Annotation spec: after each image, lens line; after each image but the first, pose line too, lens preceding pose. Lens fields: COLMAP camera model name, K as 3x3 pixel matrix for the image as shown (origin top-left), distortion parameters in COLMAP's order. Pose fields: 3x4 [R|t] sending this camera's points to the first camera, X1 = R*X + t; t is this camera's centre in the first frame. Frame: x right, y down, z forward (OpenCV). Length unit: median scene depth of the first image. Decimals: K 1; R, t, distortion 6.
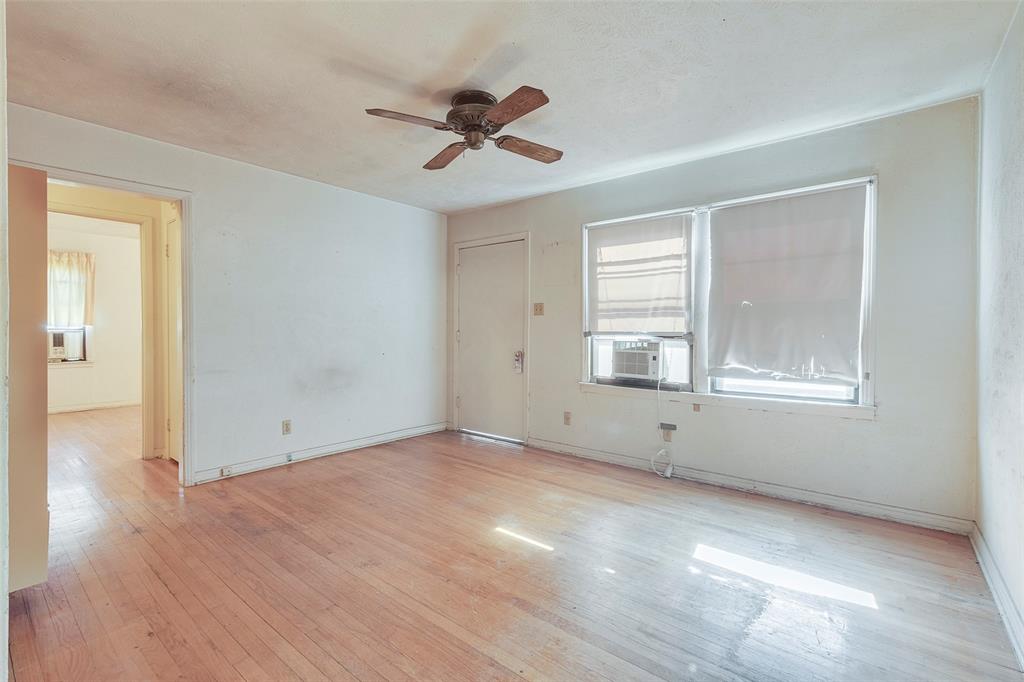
lens RADIAL K [[459.1, 0, 511.7], [0, 459.1, 334.1], [0, 0, 1]] dist [-0.000030, -0.000940]
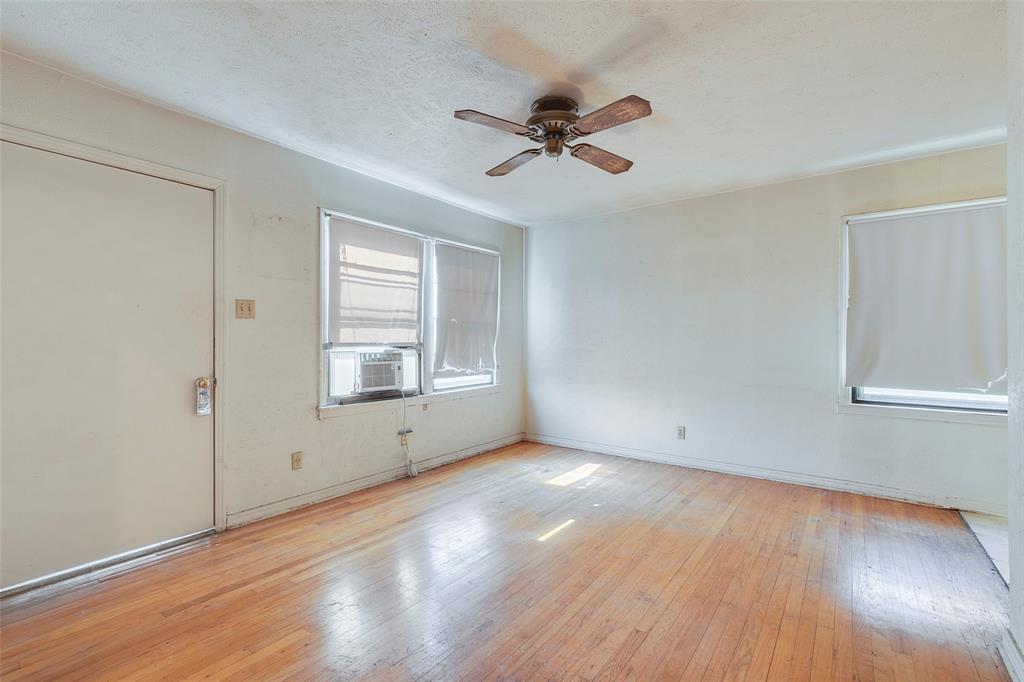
lens RADIAL K [[459.1, 0, 513.2], [0, 459.1, 342.0], [0, 0, 1]] dist [-0.000030, -0.000940]
pose [[-0.047727, -0.004784, 0.998849, -0.753850], [0.010448, 0.999931, 0.005289, -0.009126], [-0.998806, 0.010688, -0.047674, 0.811746]]
